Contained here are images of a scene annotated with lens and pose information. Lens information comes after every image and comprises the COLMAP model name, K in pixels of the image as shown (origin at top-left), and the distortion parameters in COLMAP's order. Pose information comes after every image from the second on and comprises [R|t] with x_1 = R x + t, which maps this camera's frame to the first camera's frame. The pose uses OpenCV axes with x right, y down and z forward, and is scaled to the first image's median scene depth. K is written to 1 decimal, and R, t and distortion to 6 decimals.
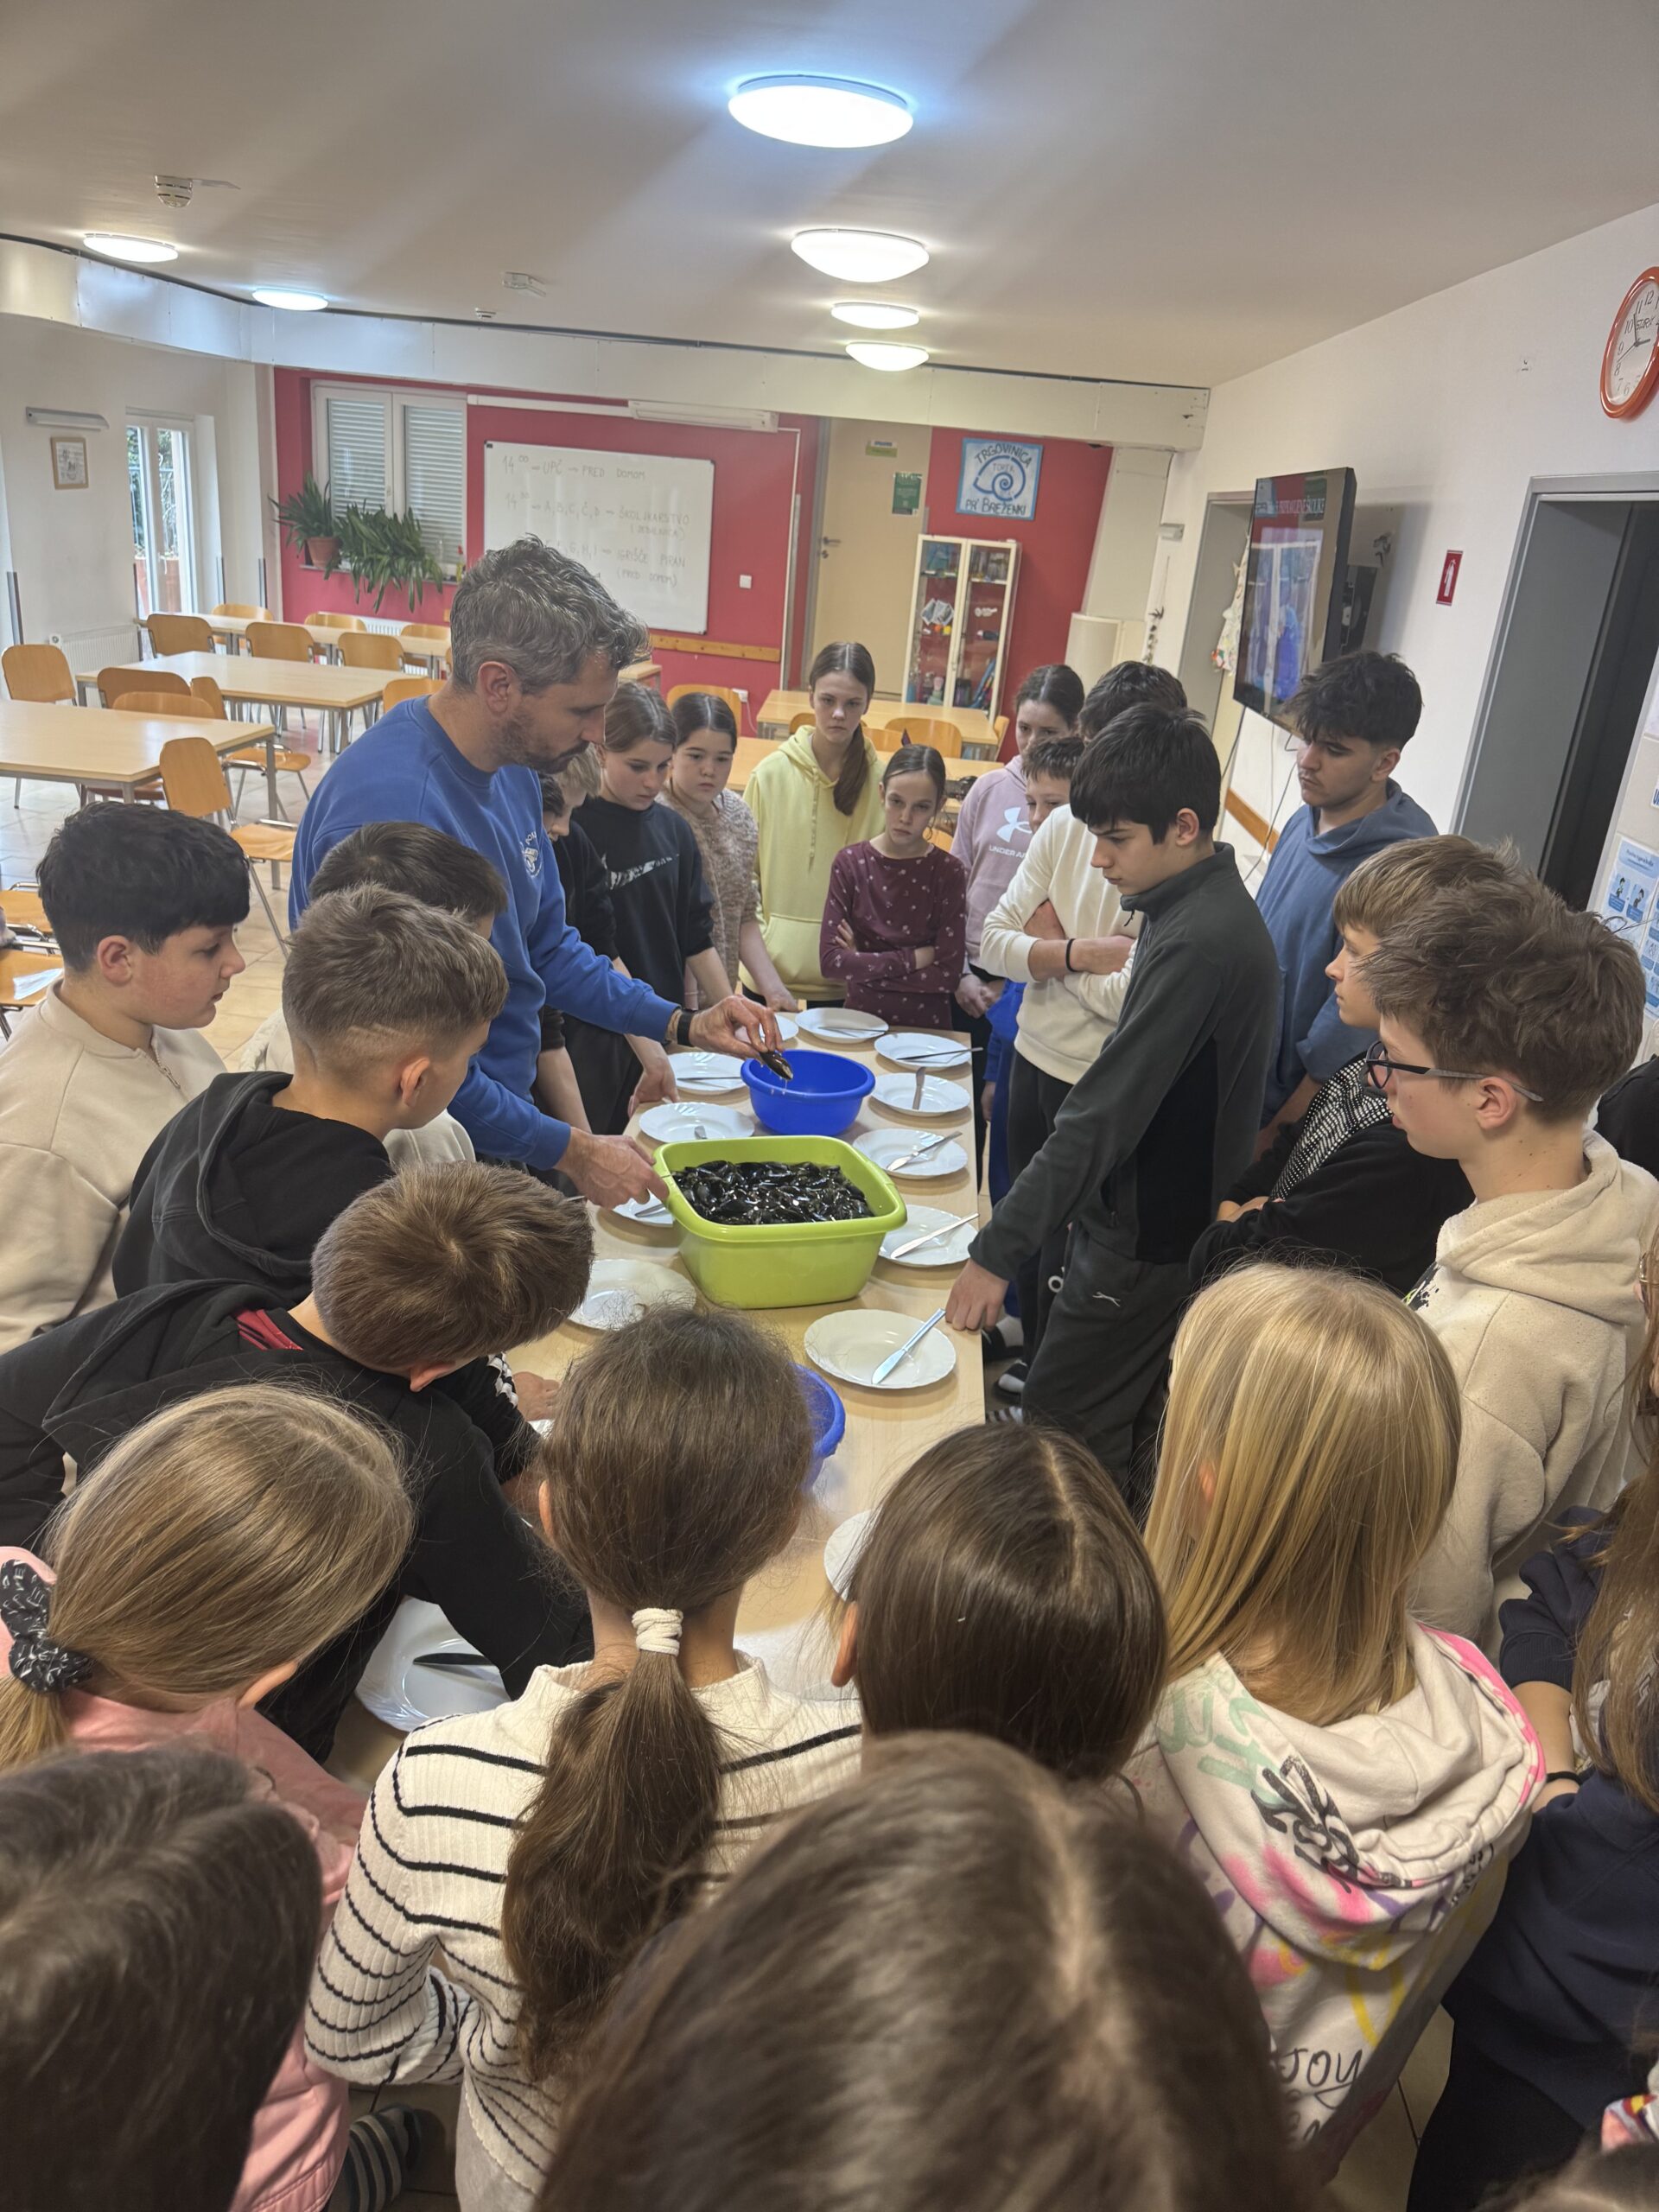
lens RADIAL K [[1549.7, 0, 826.1], [0, 1549.7, 1105.6], [0, 0, 1]] dist [-0.004642, -0.000737]
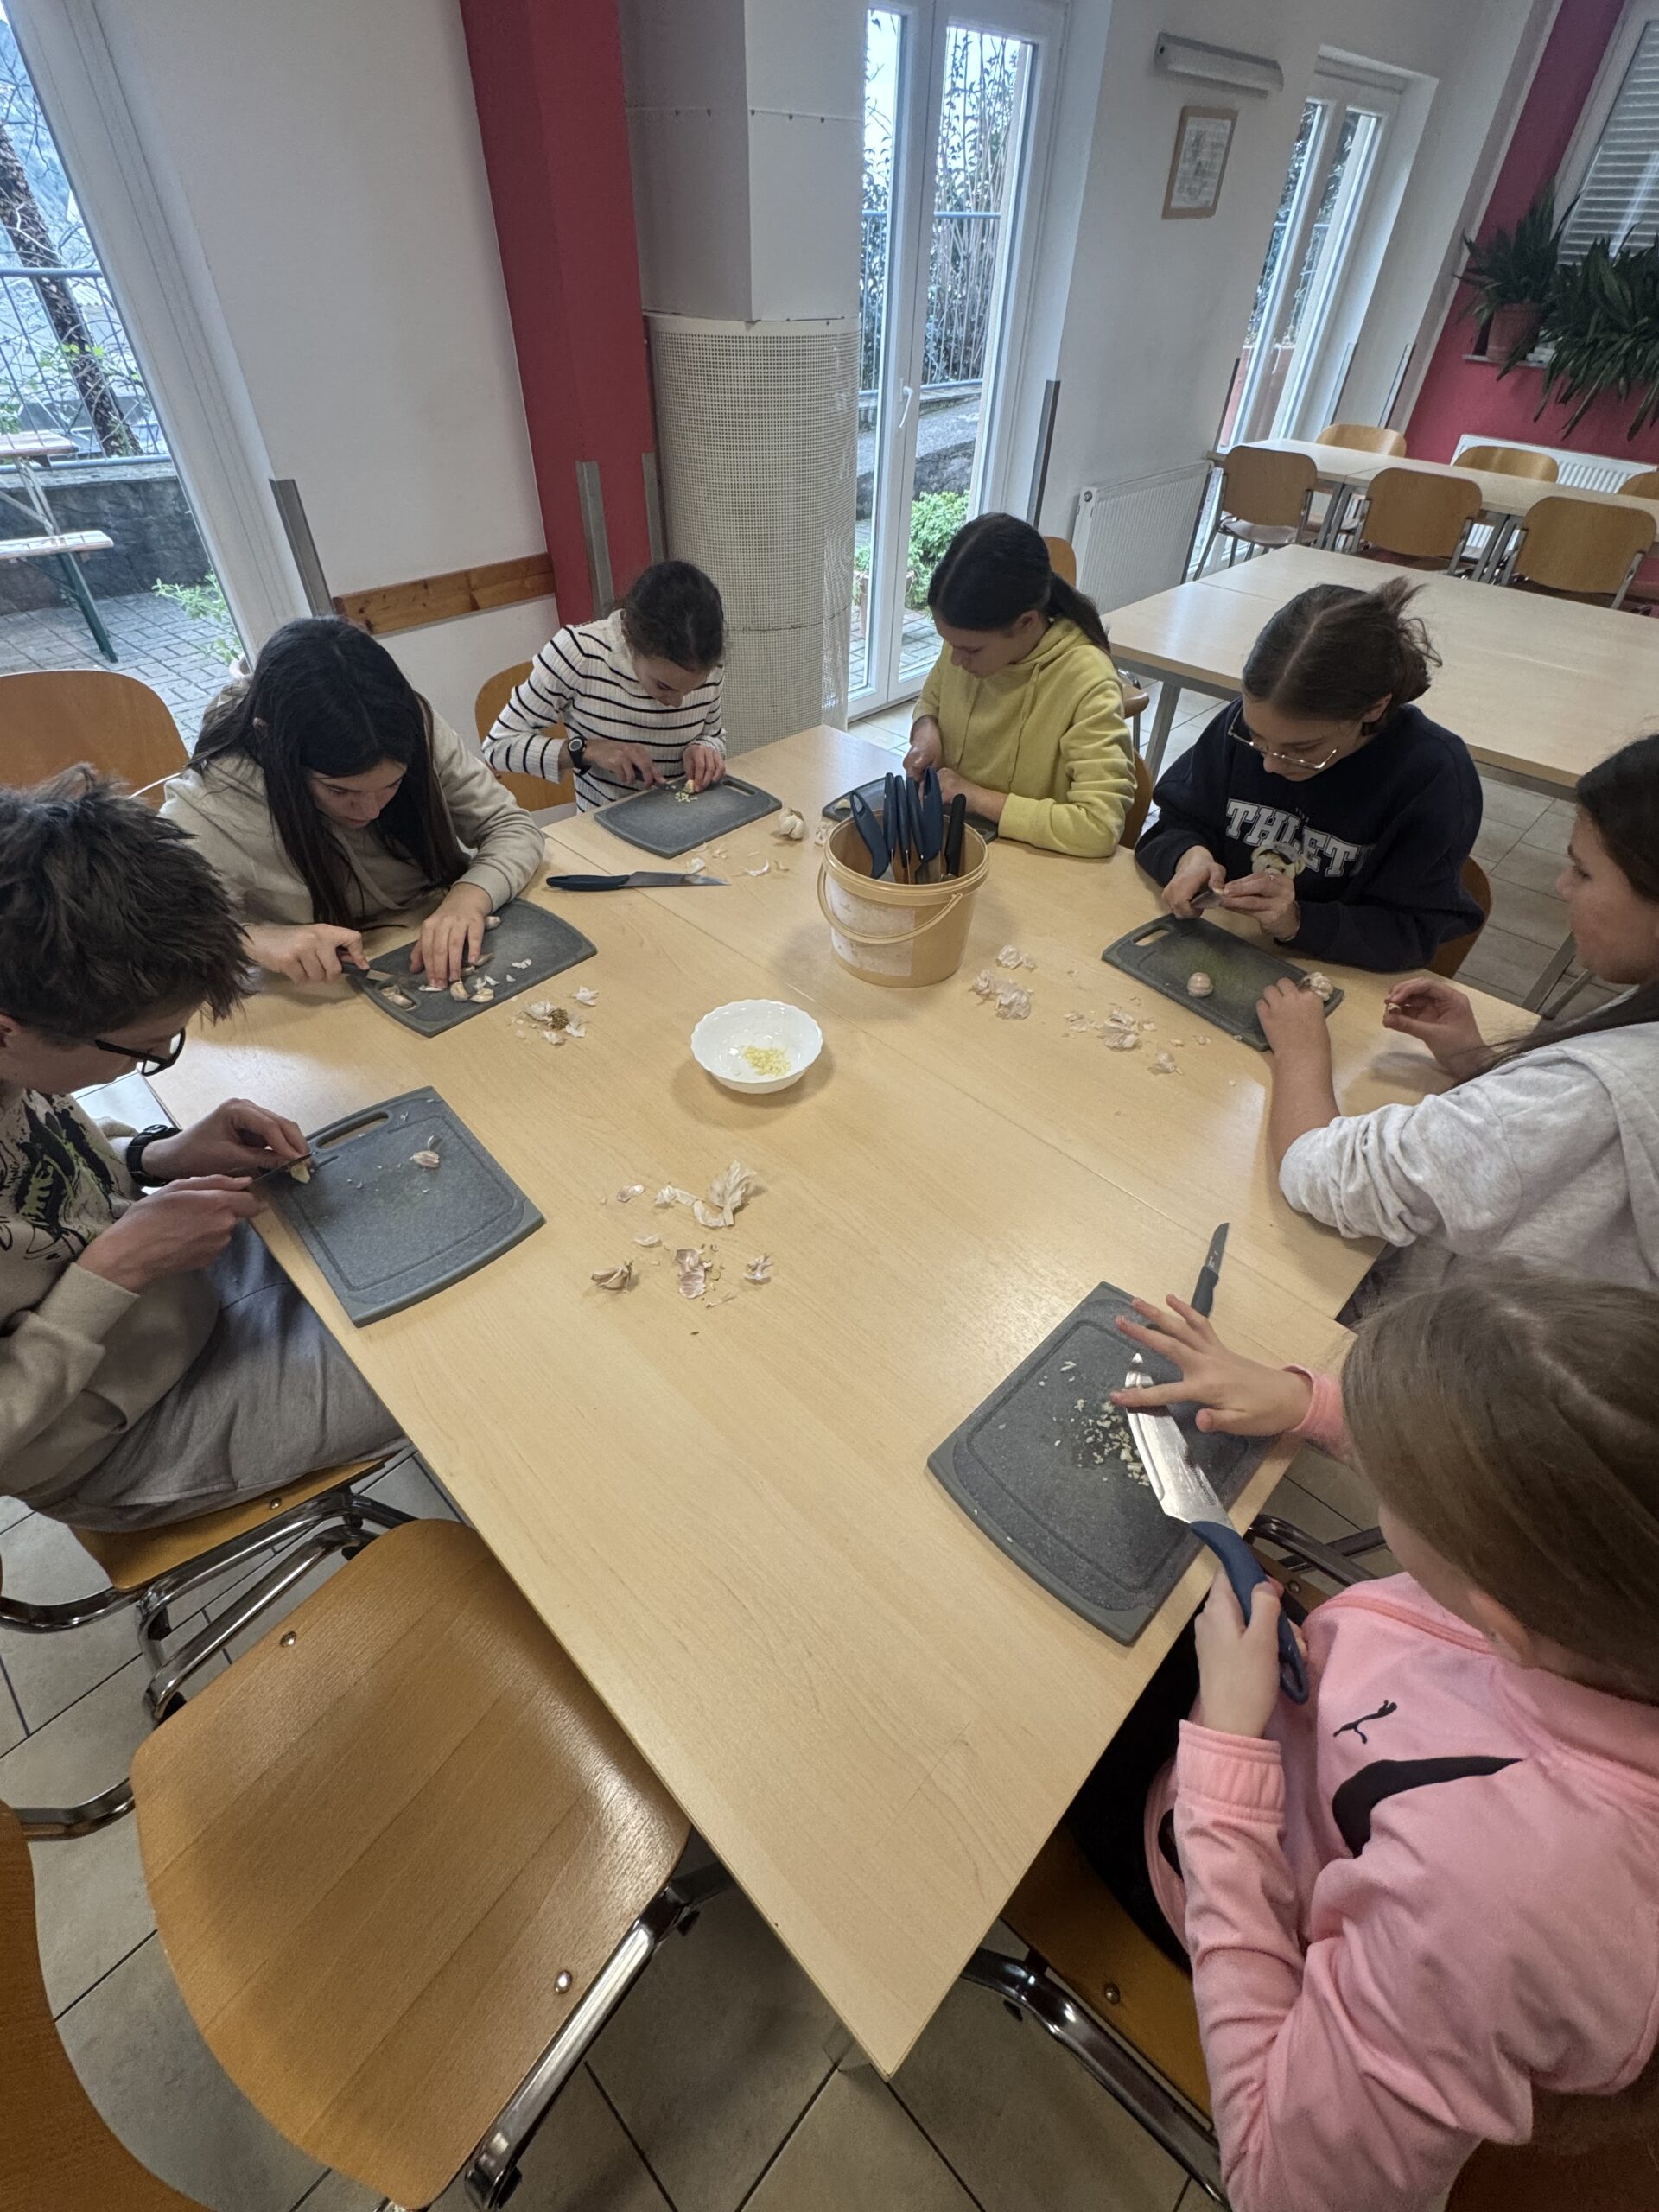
lens RADIAL K [[954.4, 0, 833.8], [0, 954.4, 1110.4], [0, 0, 1]] dist [-0.000598, -0.000010]
pose [[0.766523, 0.386317, -0.513032, -0.225959], [-0.191370, 0.899953, 0.391743, -0.172417], [0.613042, -0.202101, 0.763764, 0.471855]]
